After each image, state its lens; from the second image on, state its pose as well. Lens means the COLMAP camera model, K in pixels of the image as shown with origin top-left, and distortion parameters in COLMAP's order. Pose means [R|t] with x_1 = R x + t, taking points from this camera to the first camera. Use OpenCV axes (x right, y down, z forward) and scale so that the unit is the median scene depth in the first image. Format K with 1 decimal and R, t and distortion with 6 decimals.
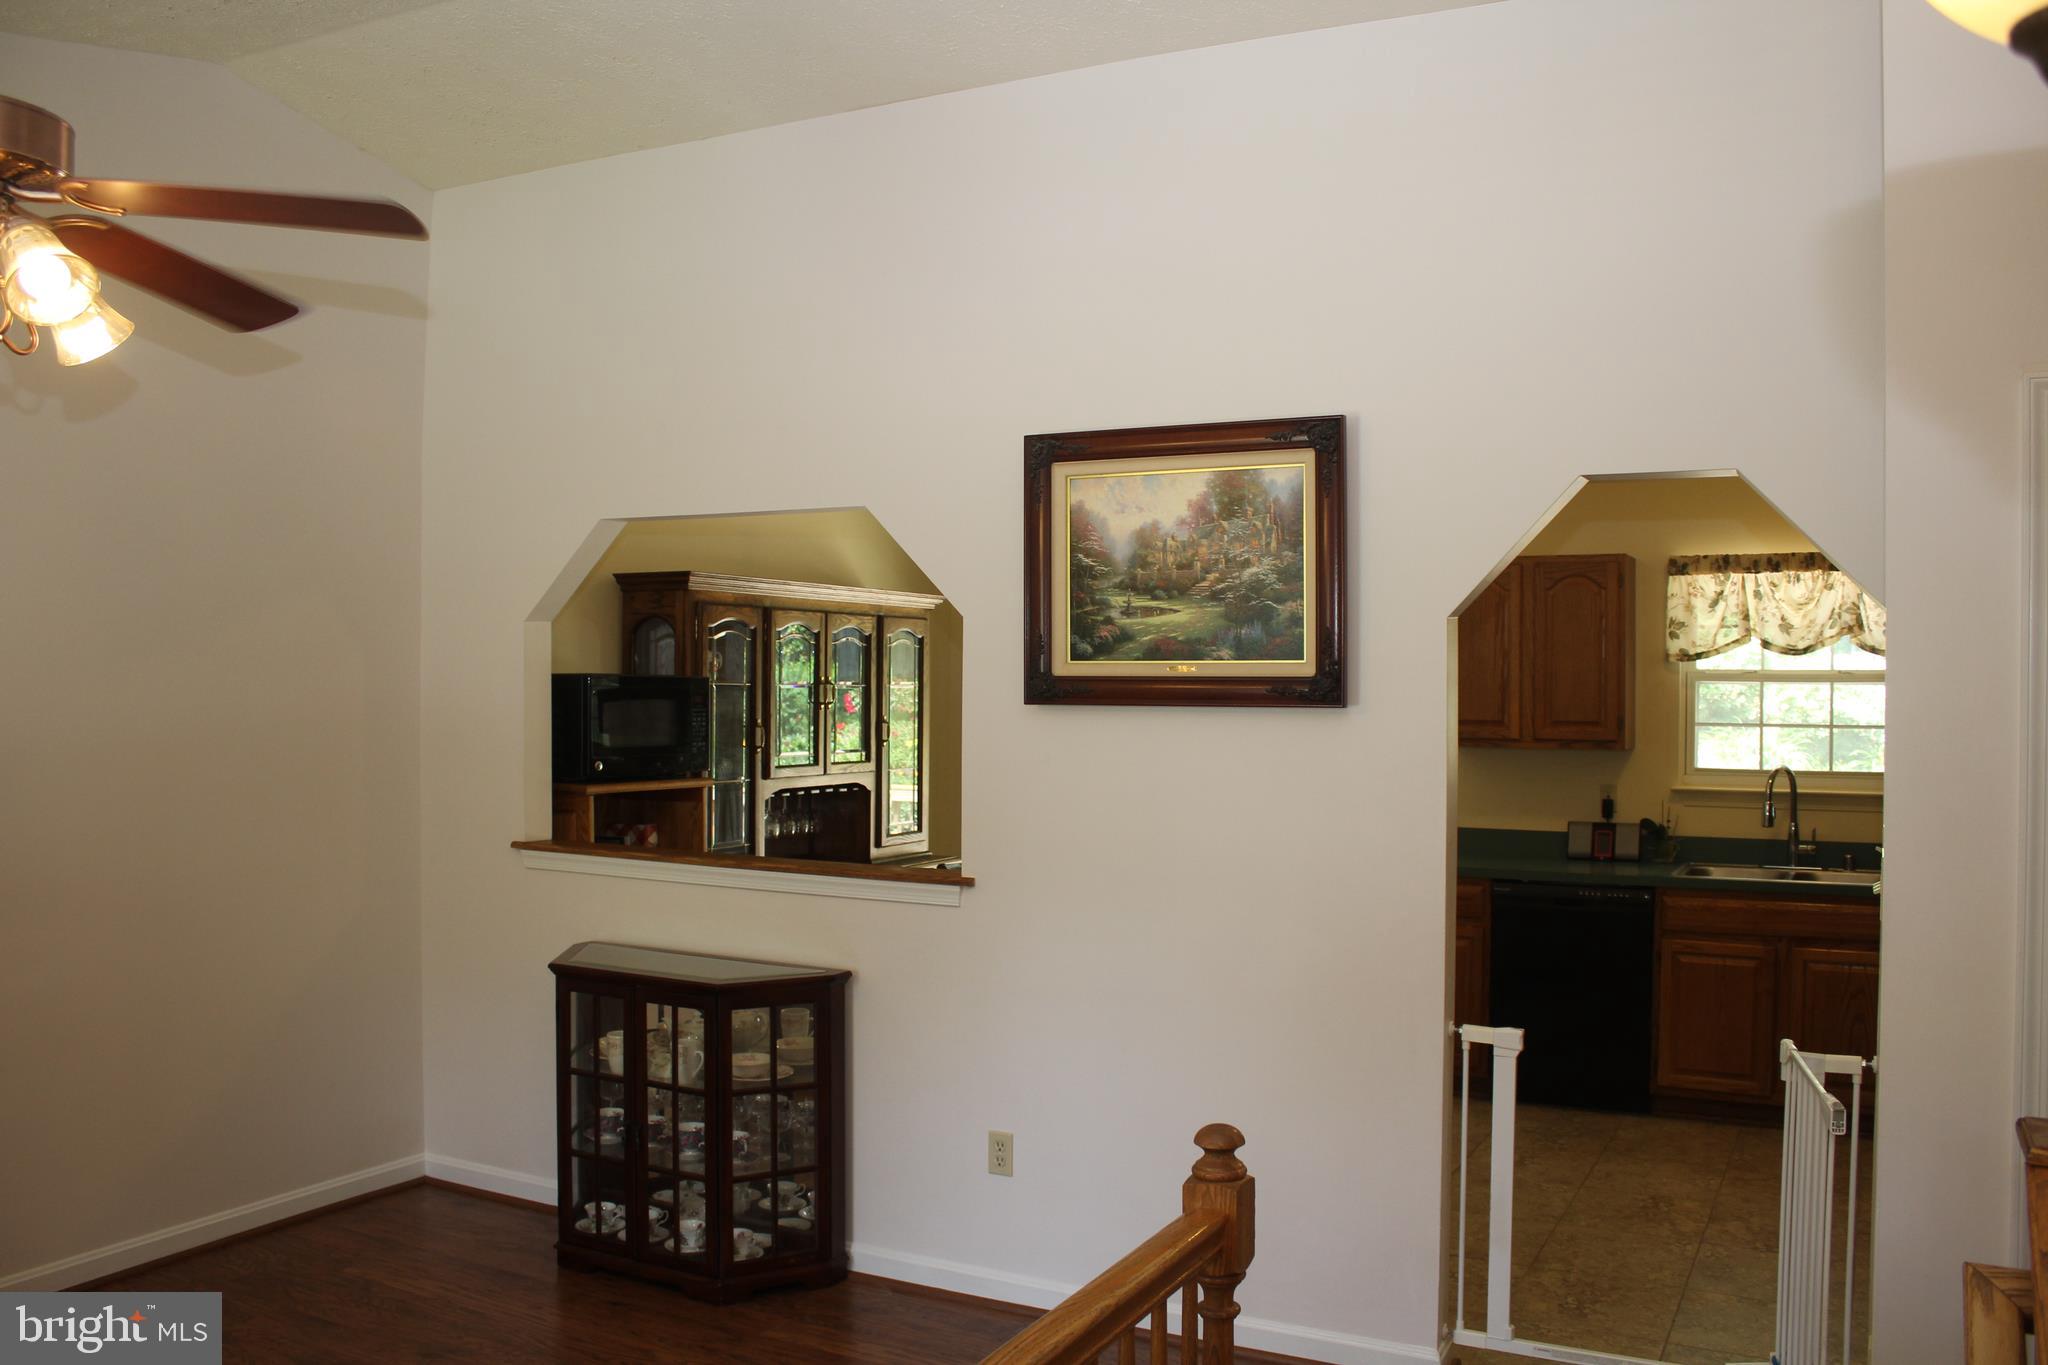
lens RADIAL K [[1695.3, 0, 1023.1], [0, 1695.3, 683.8], [0, 0, 1]] dist [-0.118698, 0.014957]
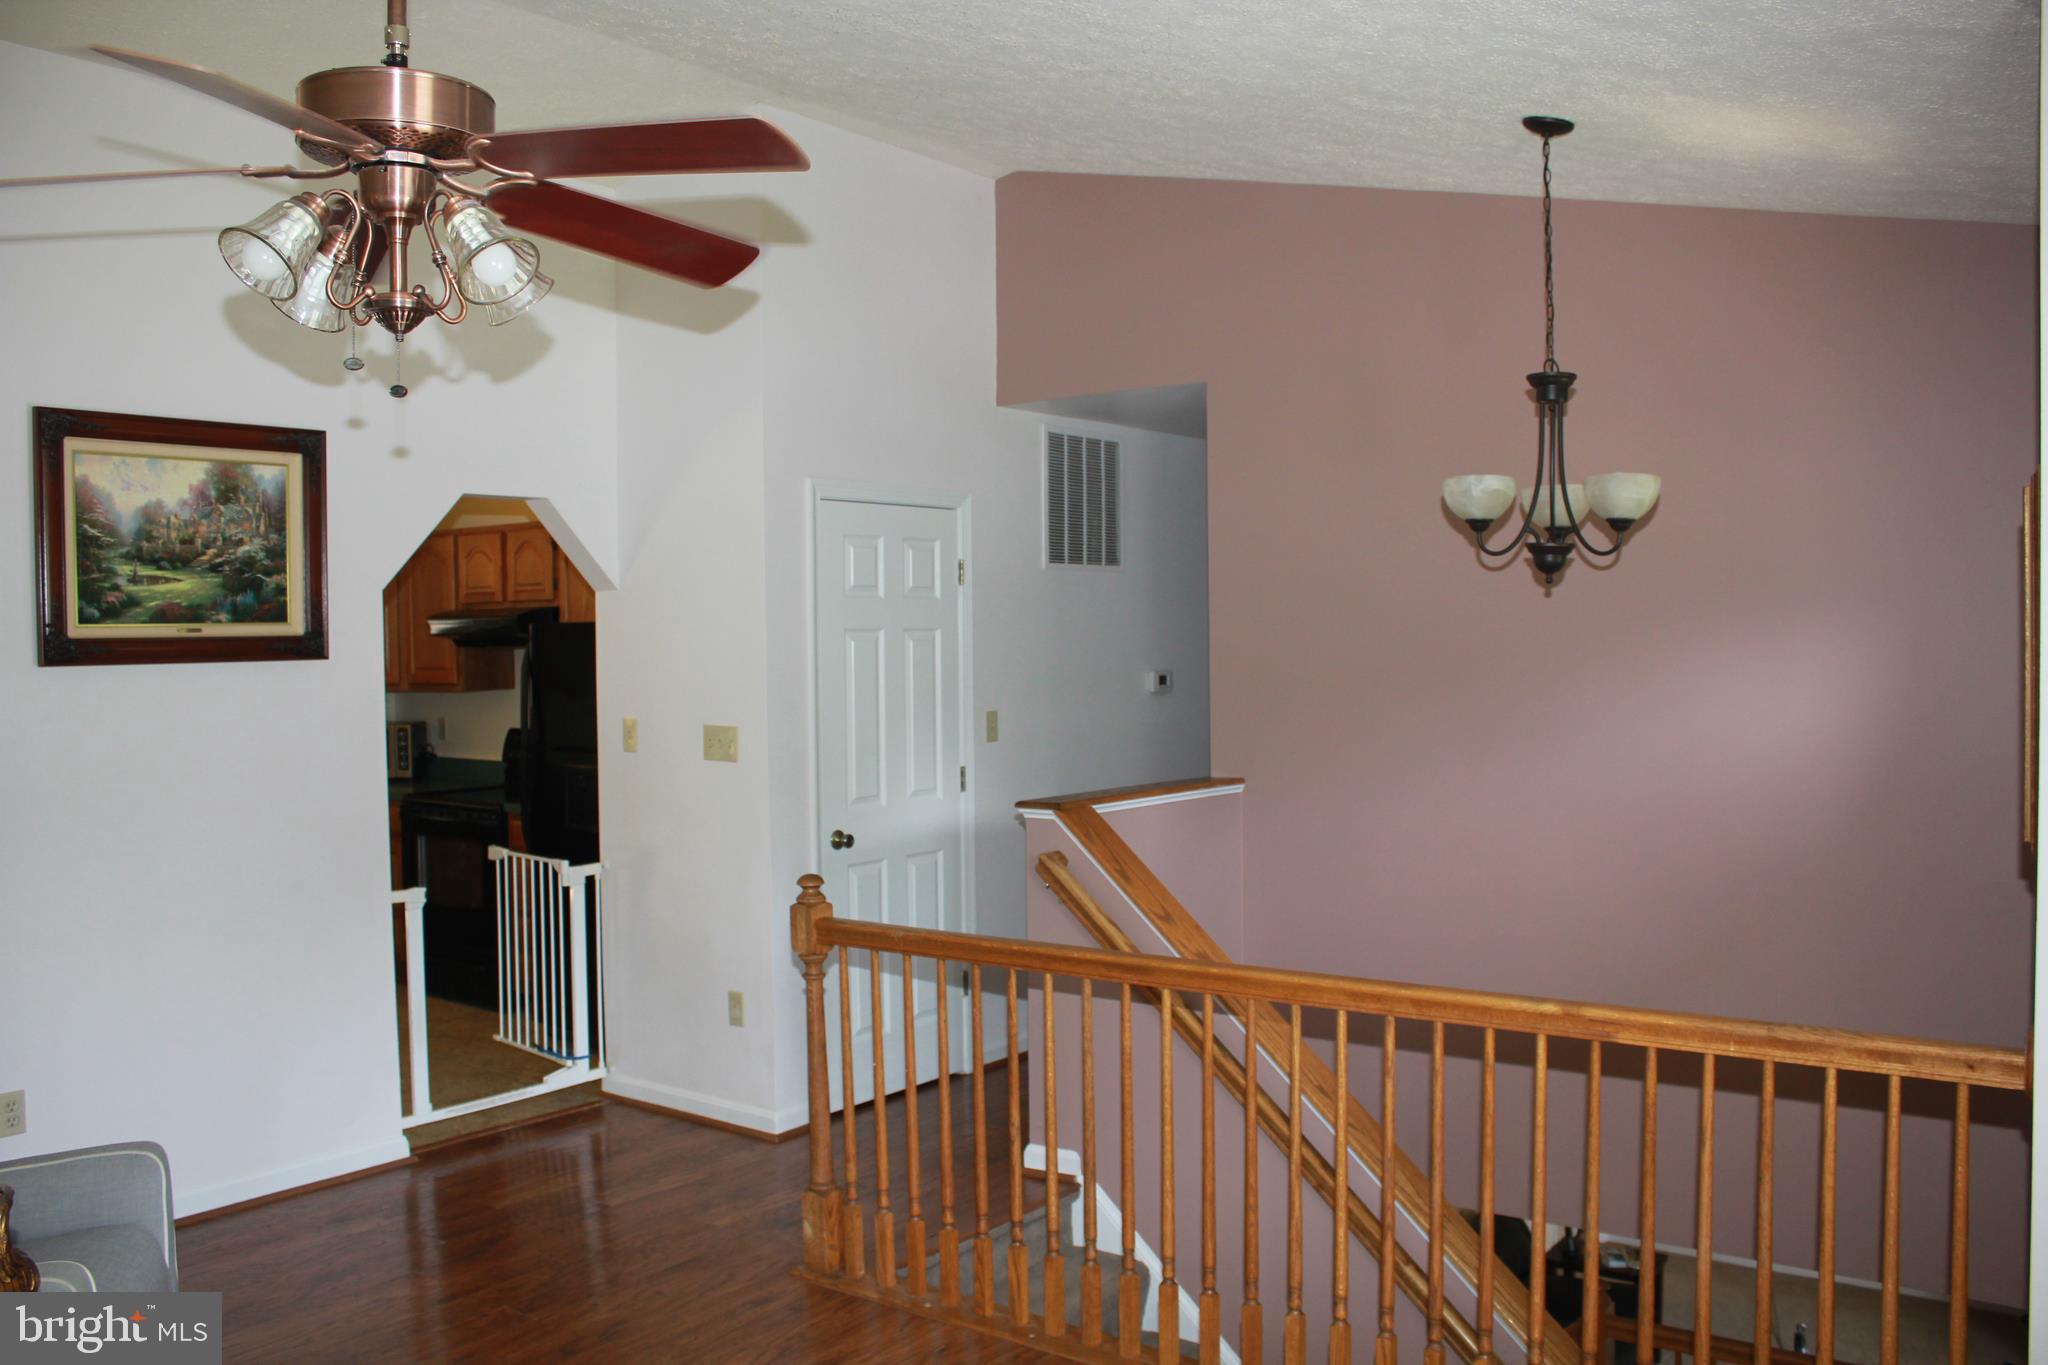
lens RADIAL K [[1695.3, 0, 1023.1], [0, 1695.3, 683.8], [0, 0, 1]] dist [-0.118698, 0.014957]
pose [[0.176173, -0.033792, 0.983779, -0.911261], [0.018227, 0.999351, 0.031063, 0.002923], [-0.984190, 0.012459, 0.176675, 0.244173]]
